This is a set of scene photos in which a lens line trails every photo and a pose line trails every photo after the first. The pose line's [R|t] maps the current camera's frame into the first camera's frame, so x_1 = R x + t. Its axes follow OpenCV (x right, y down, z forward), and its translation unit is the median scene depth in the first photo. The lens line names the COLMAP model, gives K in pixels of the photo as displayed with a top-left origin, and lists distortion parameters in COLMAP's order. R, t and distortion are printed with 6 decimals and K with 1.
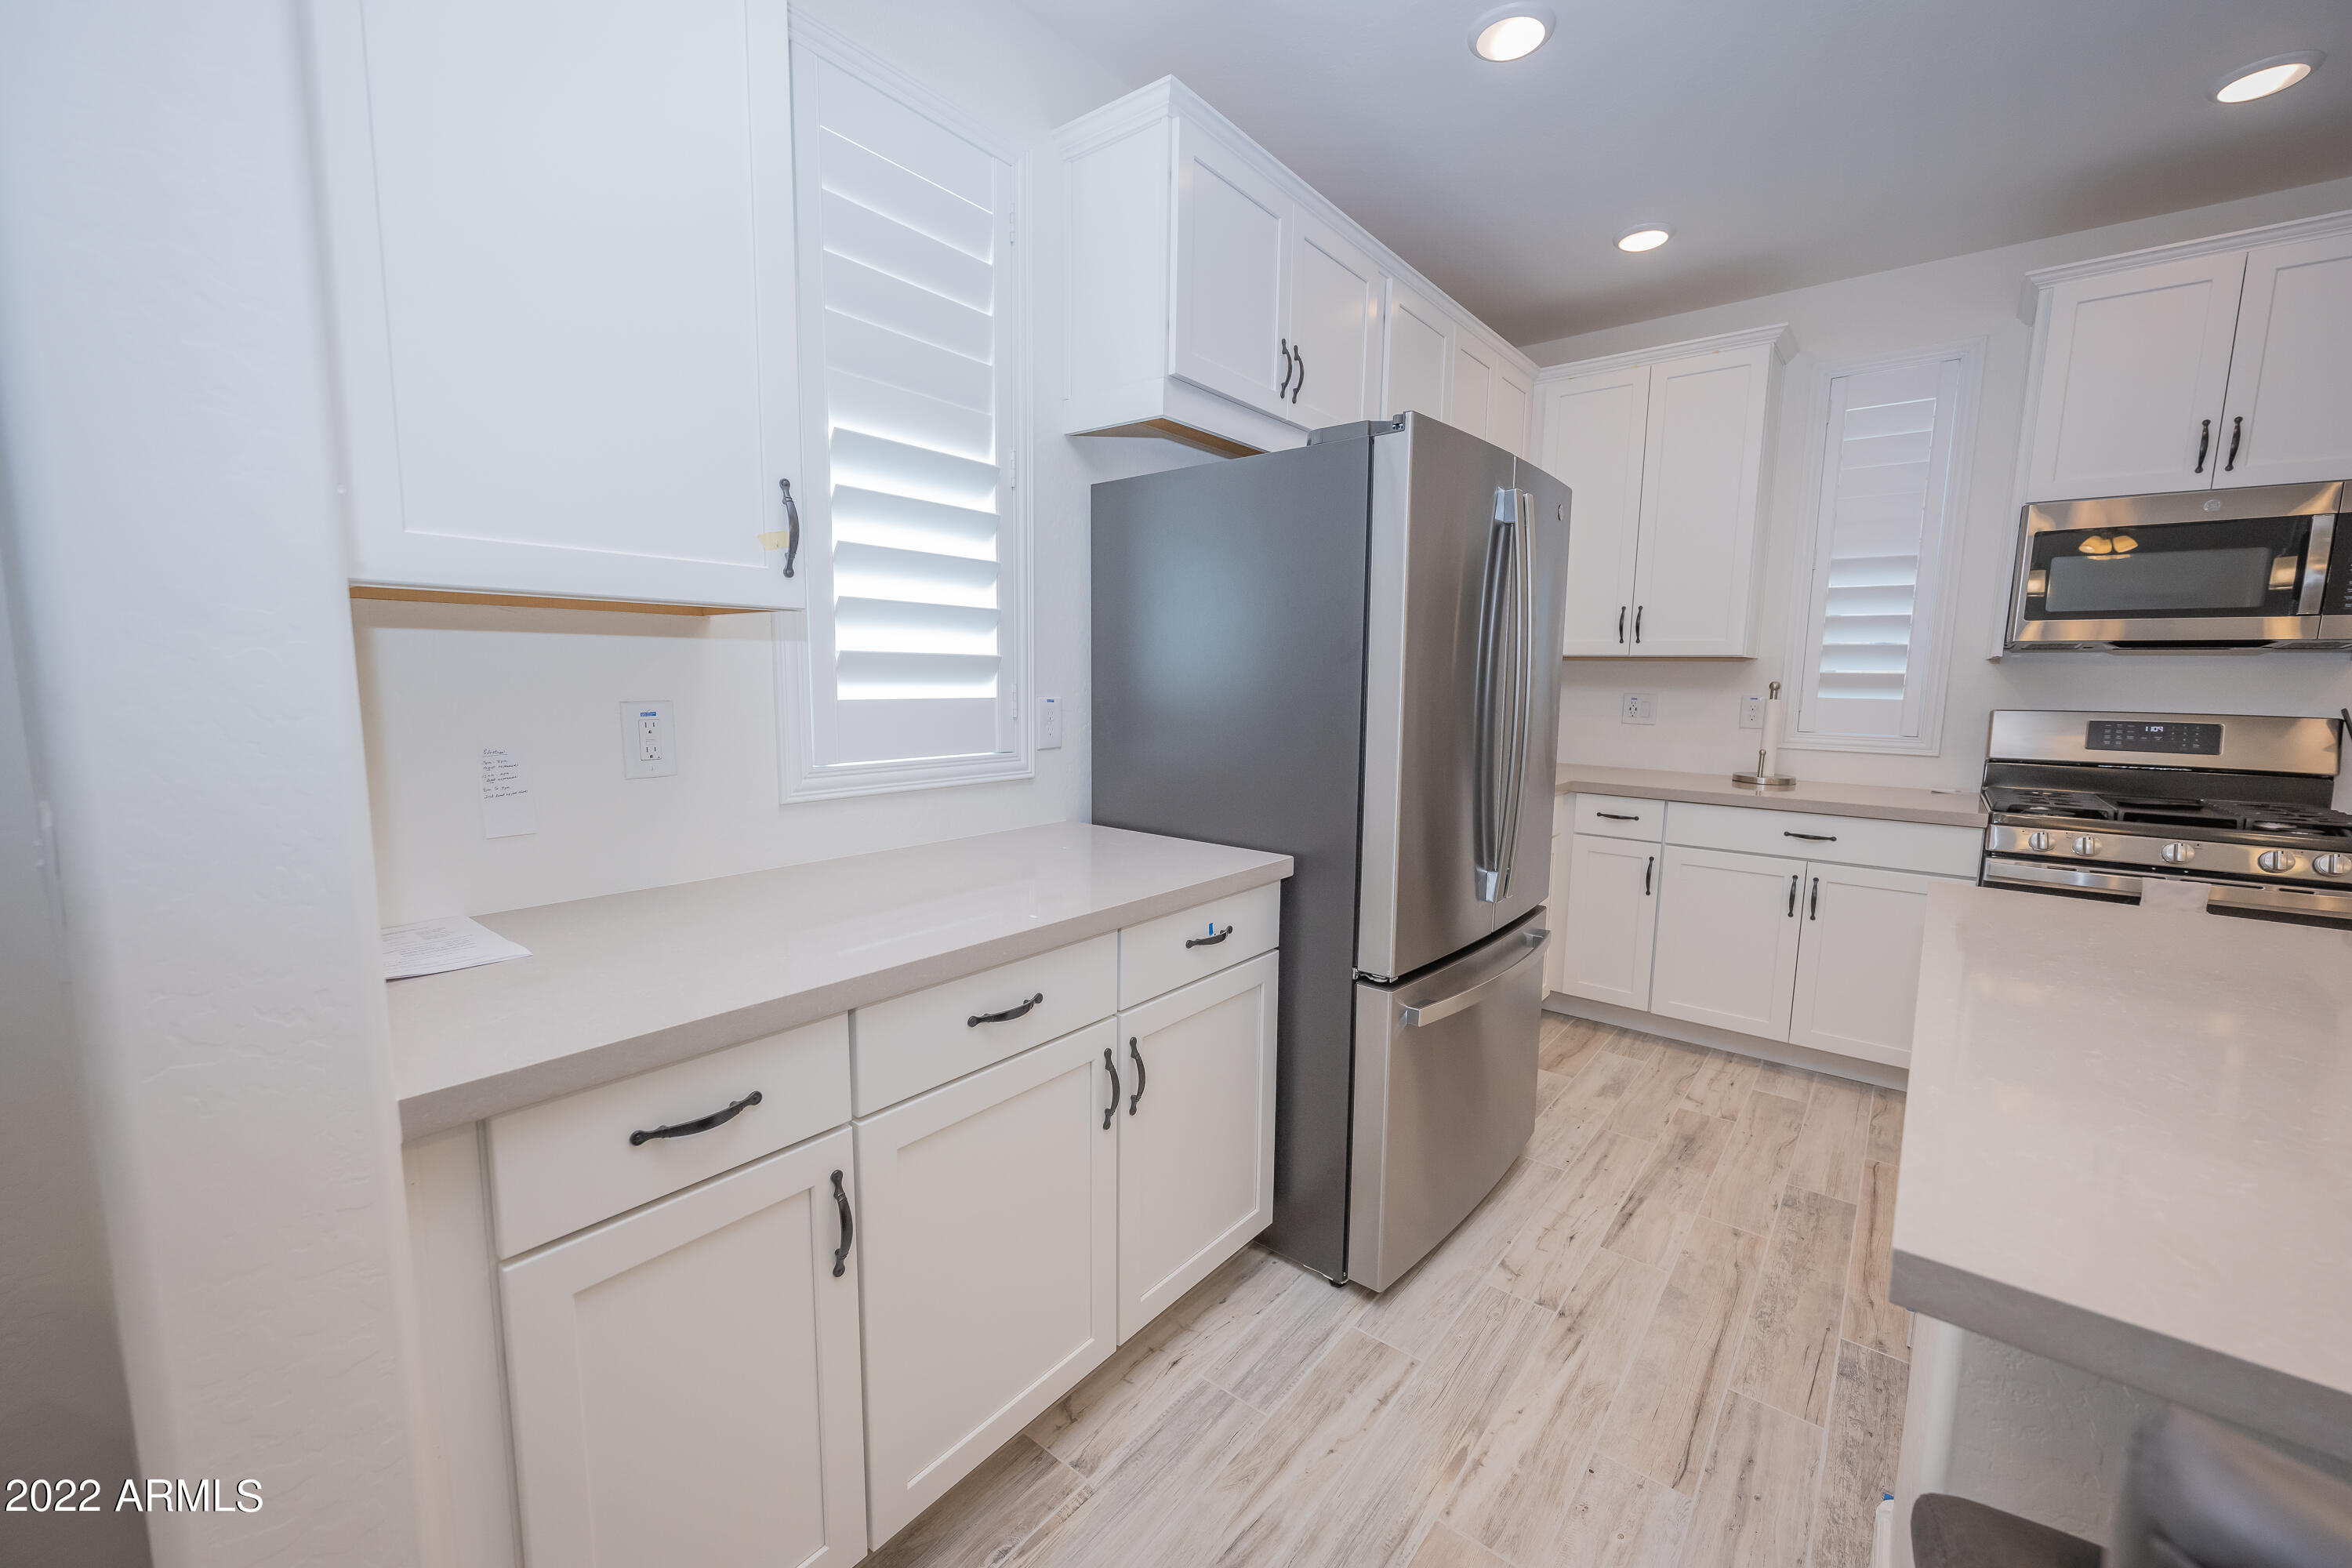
lens RADIAL K [[929.3, 0, 1178.5], [0, 929.3, 792.6], [0, 0, 1]] dist [-0.001048, 0.000250]
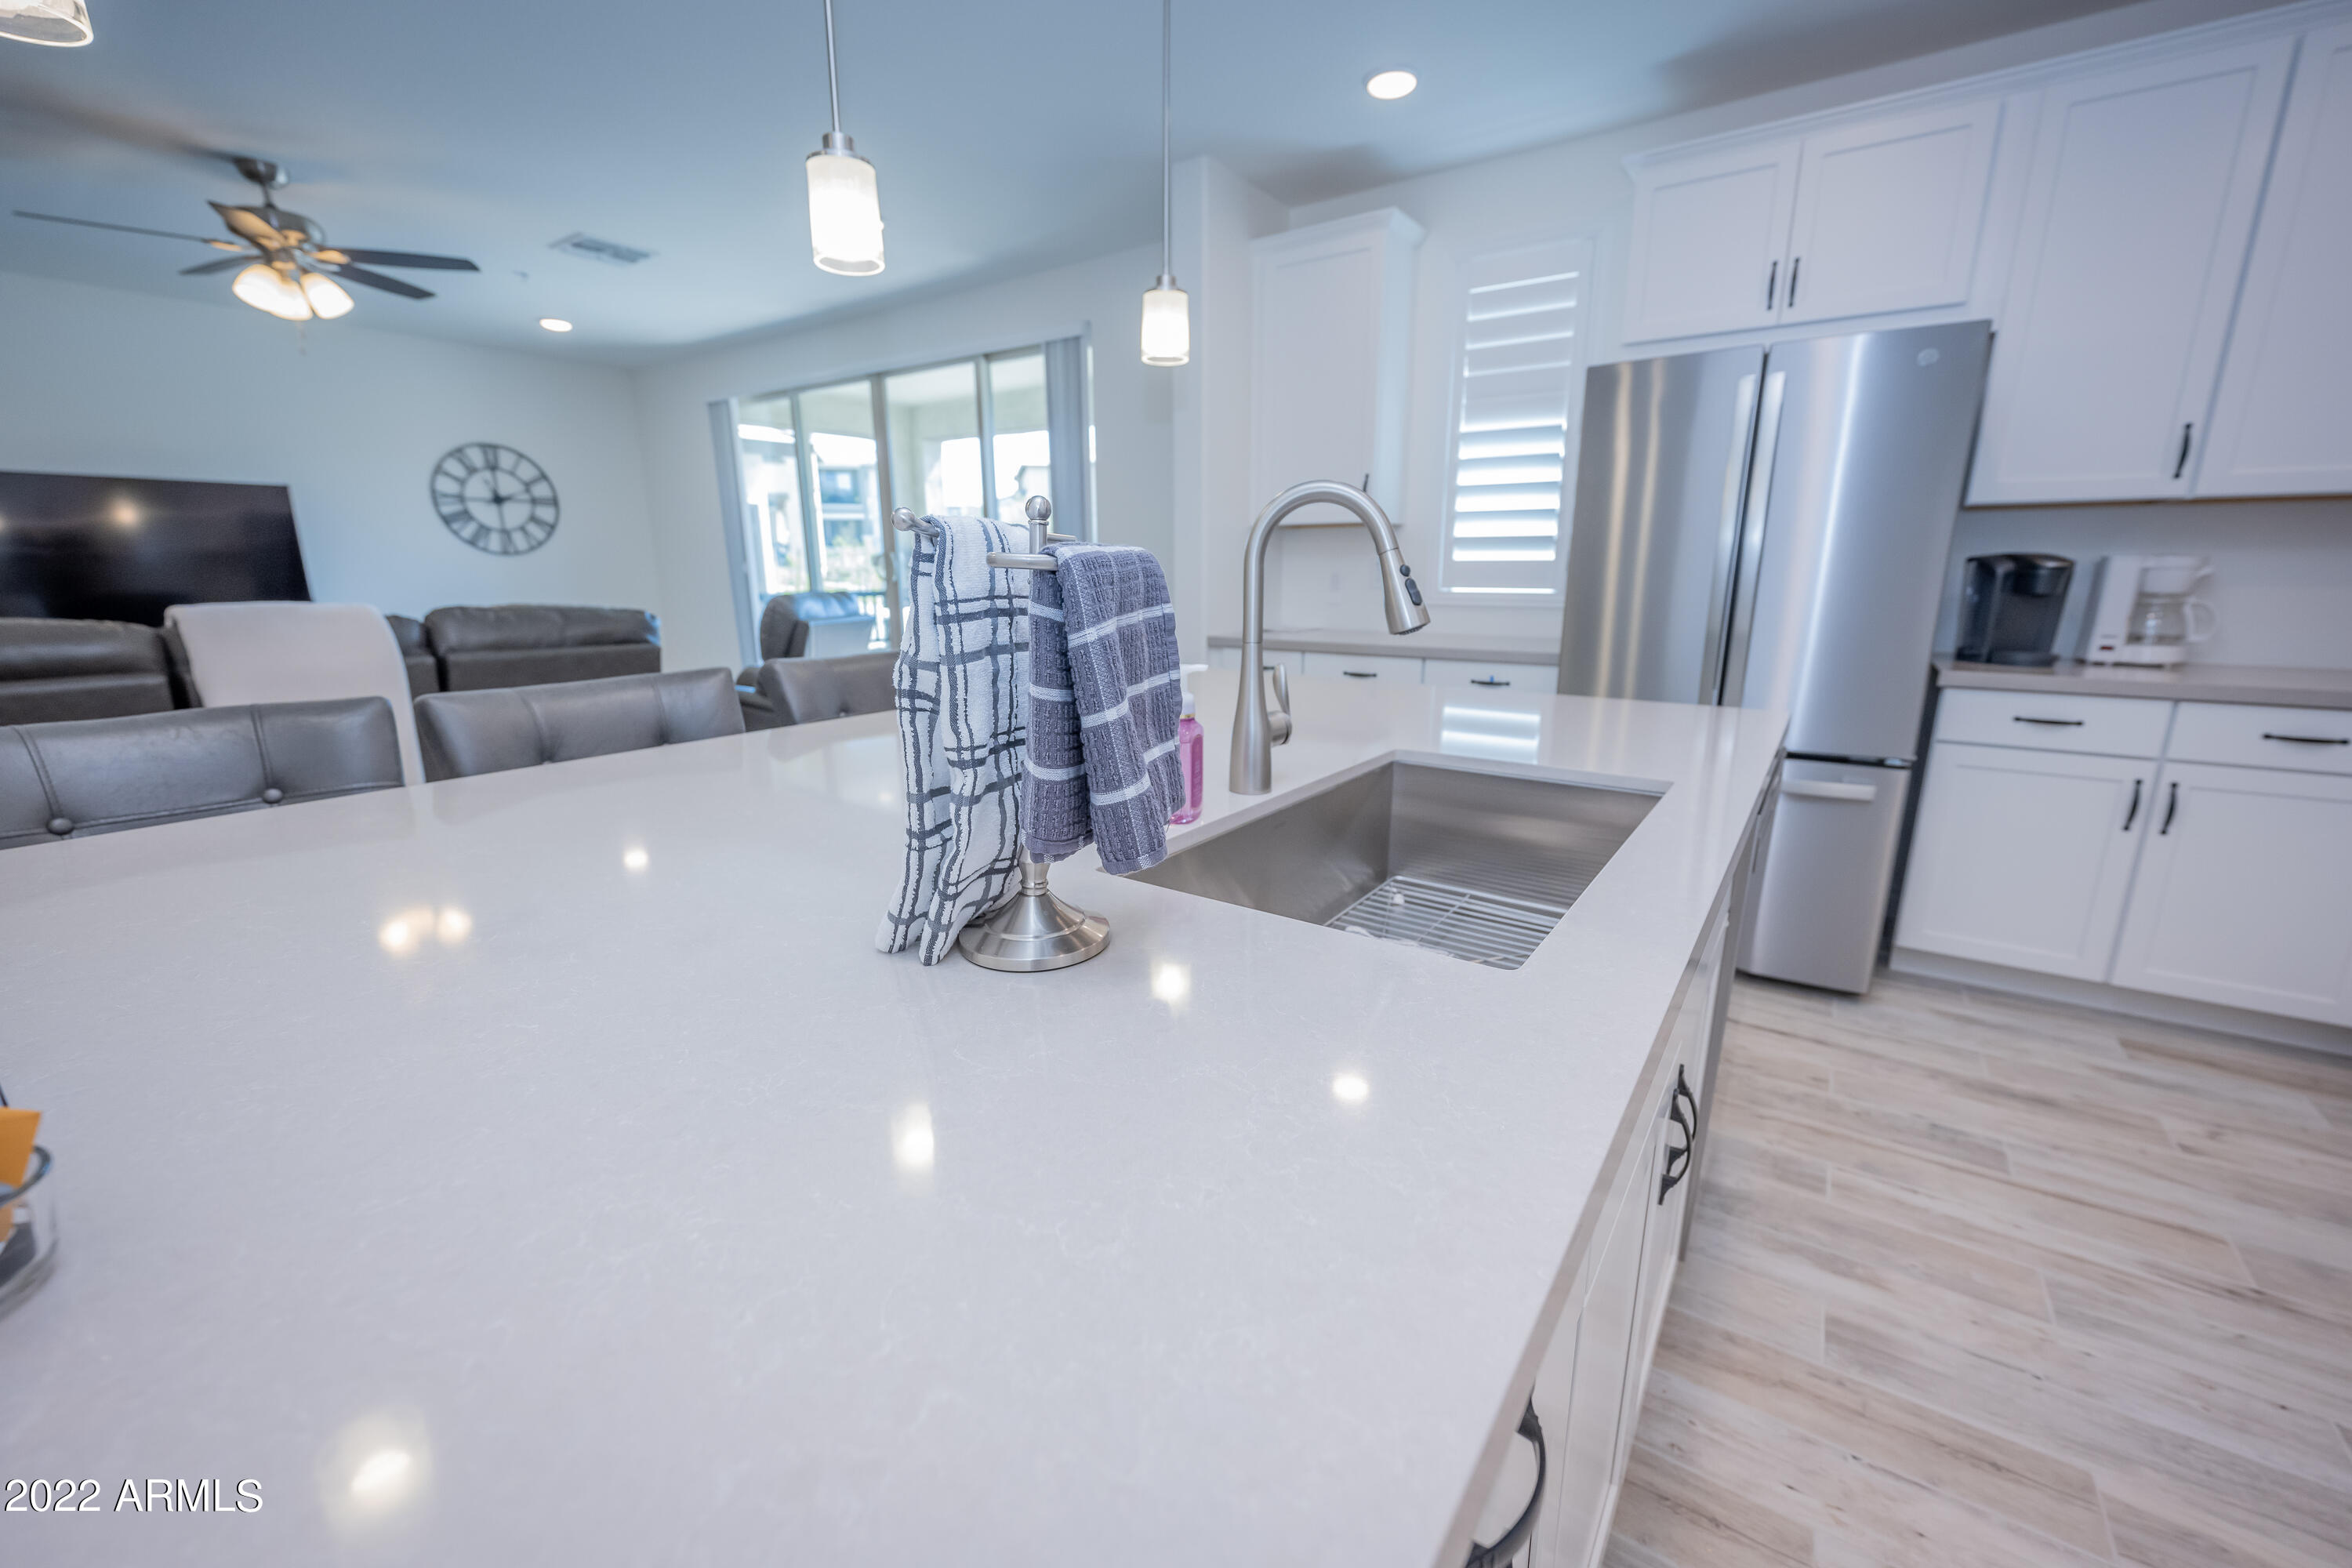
lens RADIAL K [[929.3, 0, 1188.2], [0, 929.3, 781.9], [0, 0, 1]] dist [-0.001048, 0.000250]
pose [[0.074906, 0.215118, -0.973711, 1.498148], [-0.124550, 0.970826, 0.204899, 0.033529], [0.989382, 0.105927, 0.099514, 0.180905]]
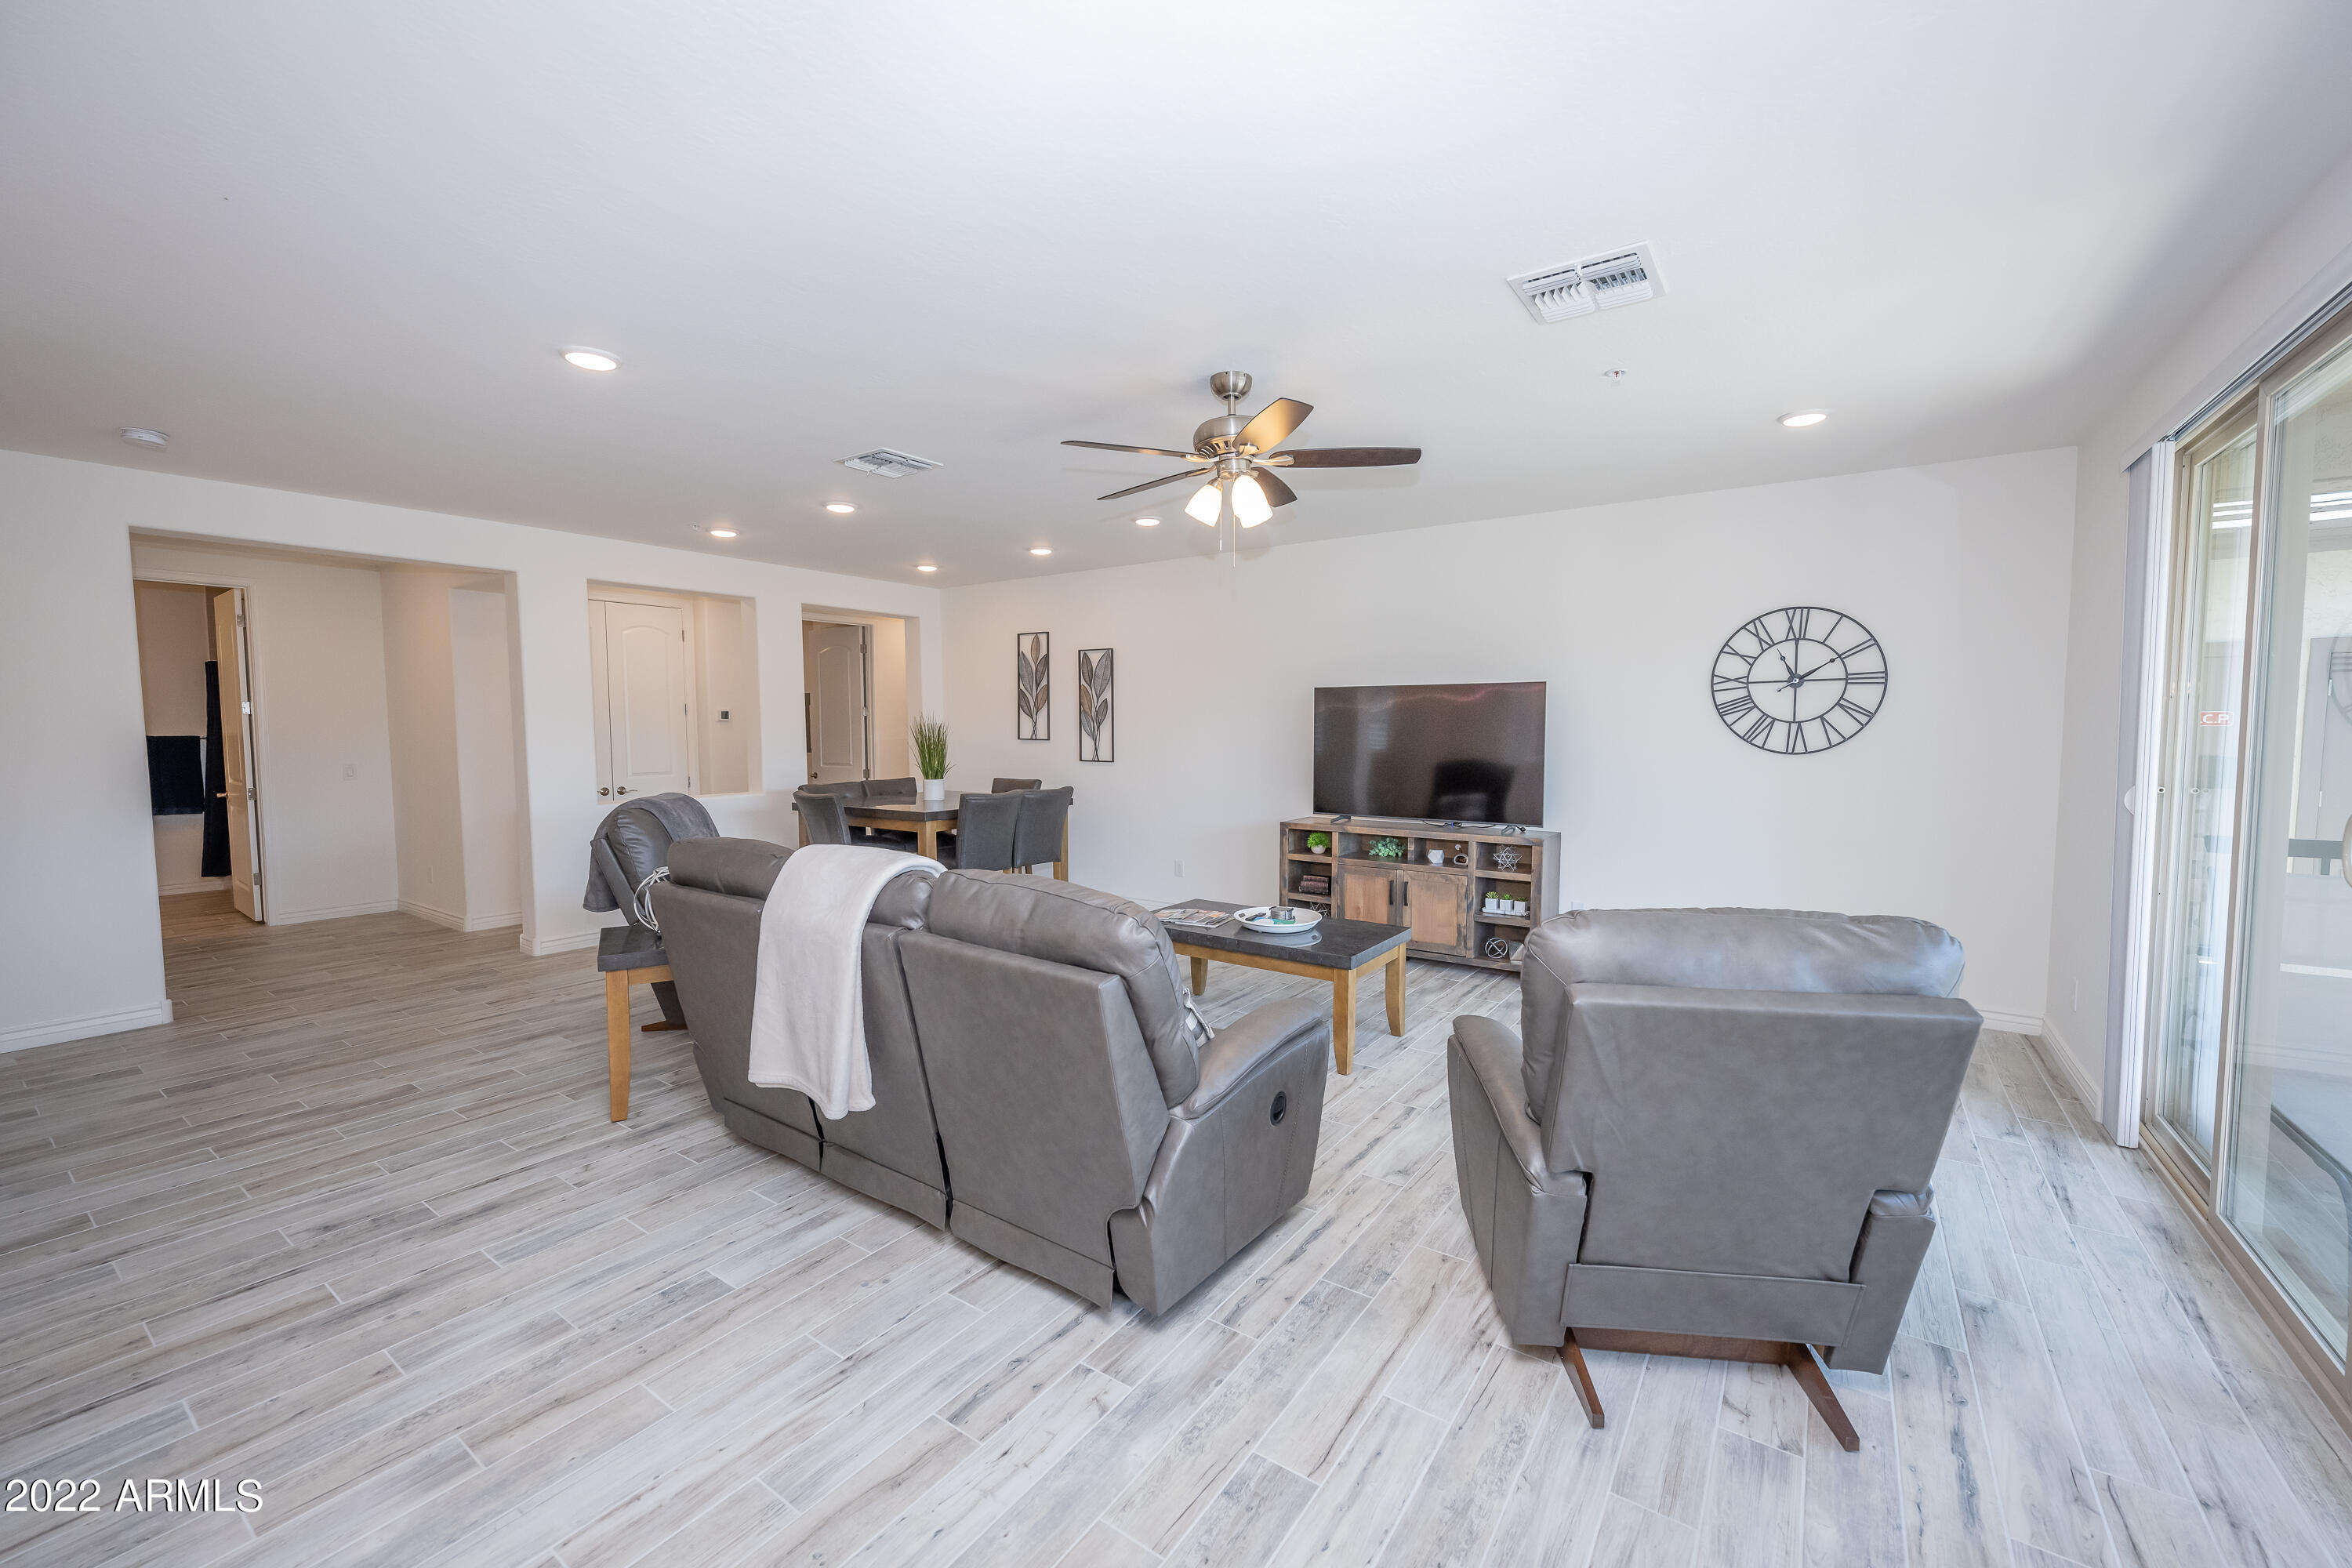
lens RADIAL K [[929.3, 0, 1191.5], [0, 929.3, 784.1], [0, 0, 1]] dist [-0.001048, 0.000250]
pose [[-0.997105, -0.006536, -0.075758, -0.252678], [-0.021166, 0.980780, 0.193965, -0.115304], [0.073034, 0.195007, -0.978079, 0.244891]]
